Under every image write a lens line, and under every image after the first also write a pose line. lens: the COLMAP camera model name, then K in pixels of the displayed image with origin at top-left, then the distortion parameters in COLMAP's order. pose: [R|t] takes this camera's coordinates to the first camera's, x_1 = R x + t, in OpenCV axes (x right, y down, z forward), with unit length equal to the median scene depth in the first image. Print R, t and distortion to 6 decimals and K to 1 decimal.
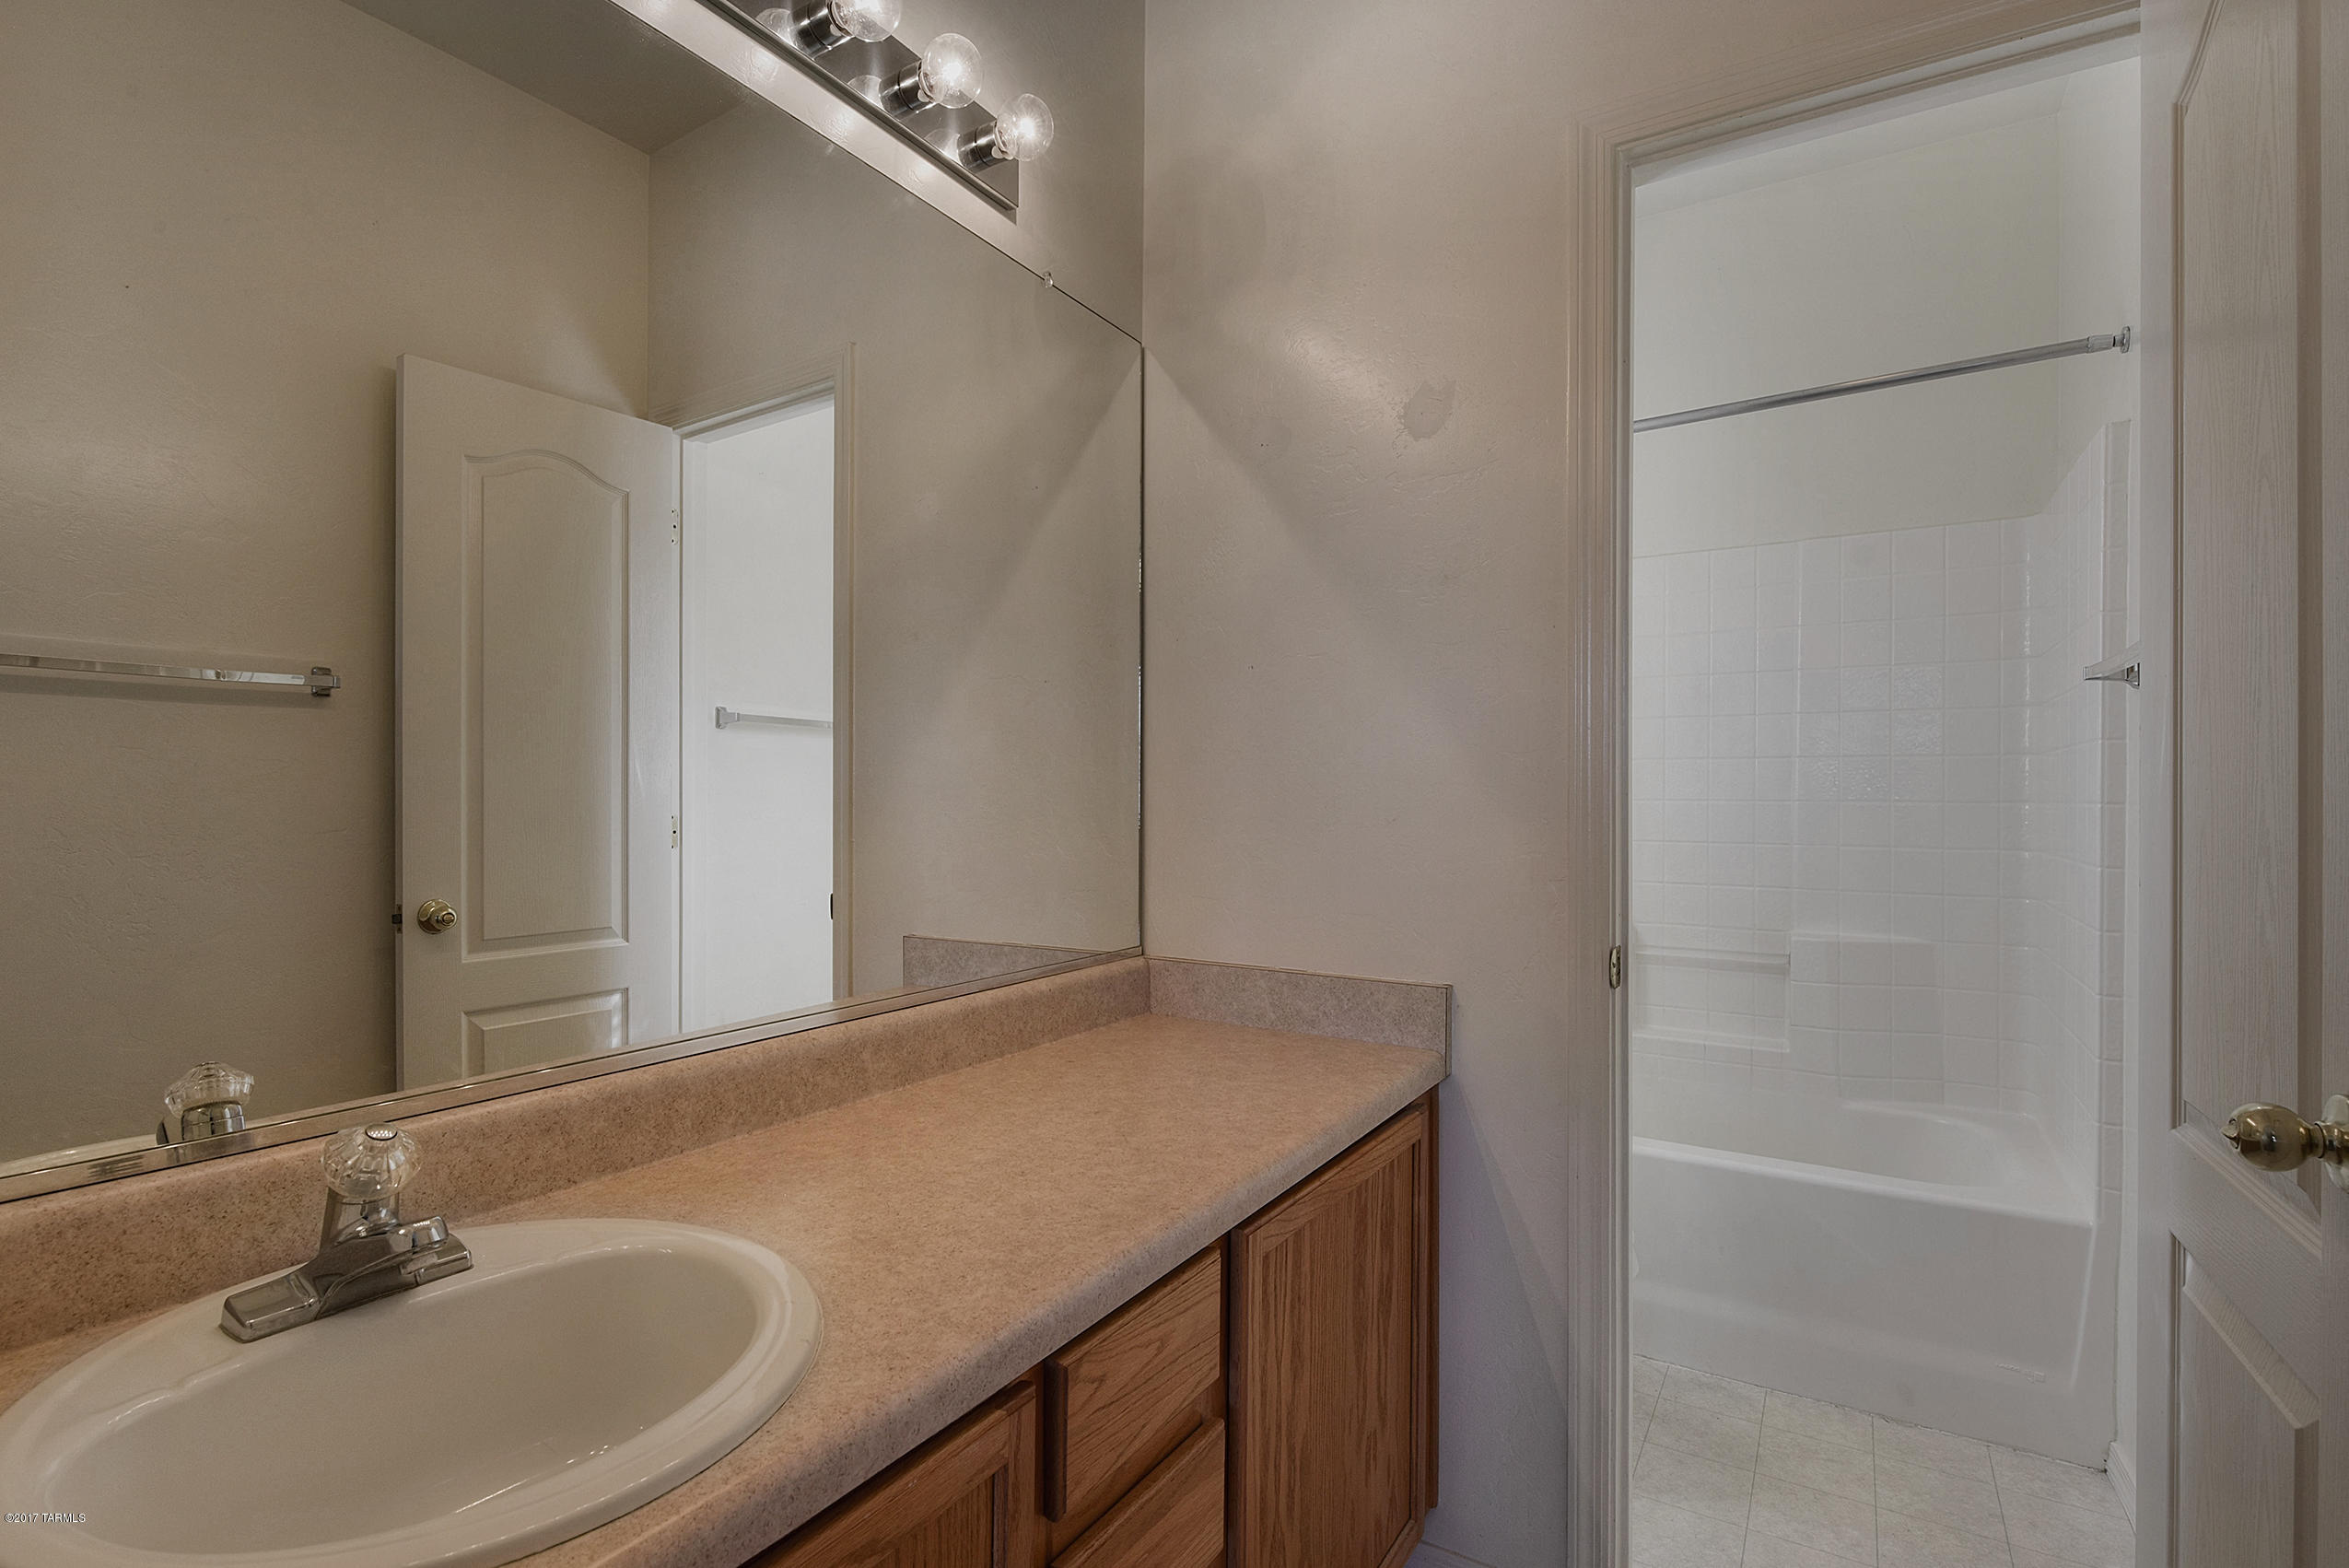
lens RADIAL K [[1039.3, 0, 1221.2], [0, 1039.3, 782.6], [0, 0, 1]] dist [0.001249, -0.006186]
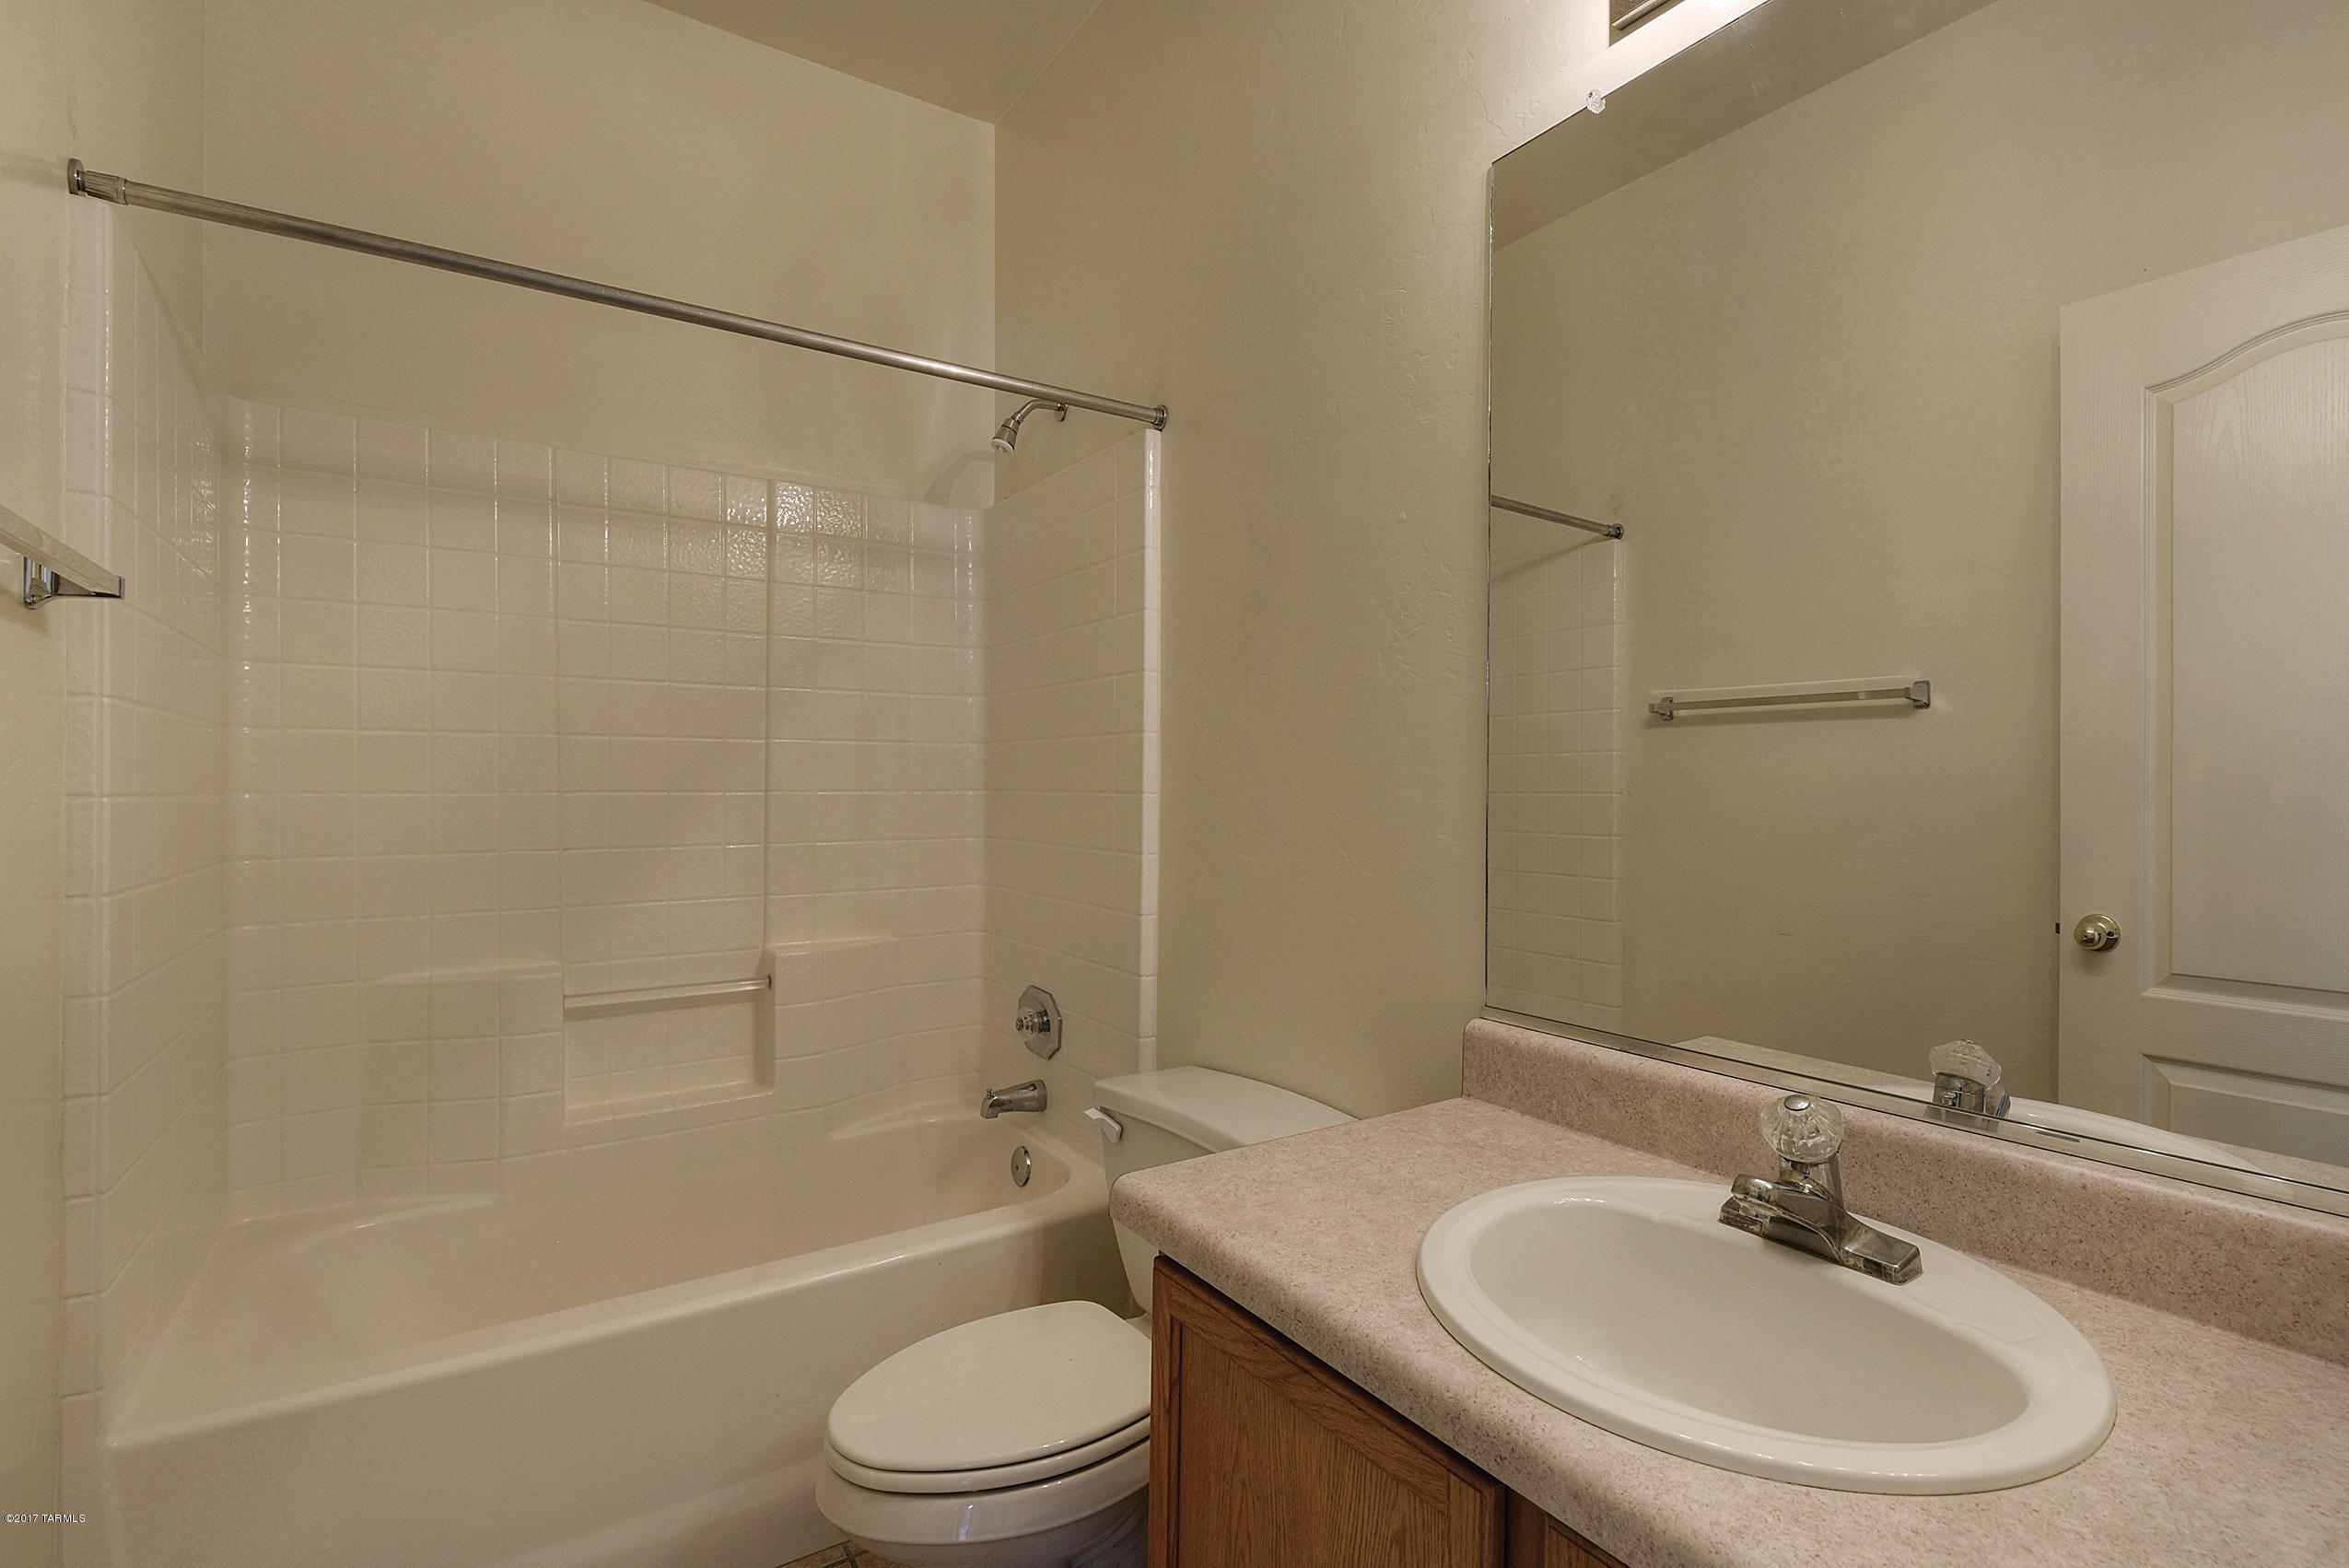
lens RADIAL K [[1078.5, 0, 1112.3], [0, 1078.5, 774.4], [0, 0, 1]] dist [0.001484, -0.008212]
pose [[-0.421871, -0.011060, -0.906588, 0.540247], [-0.002142, 0.999935, -0.011202, -0.000998], [0.906653, -0.002784, -0.421867, 0.790160]]
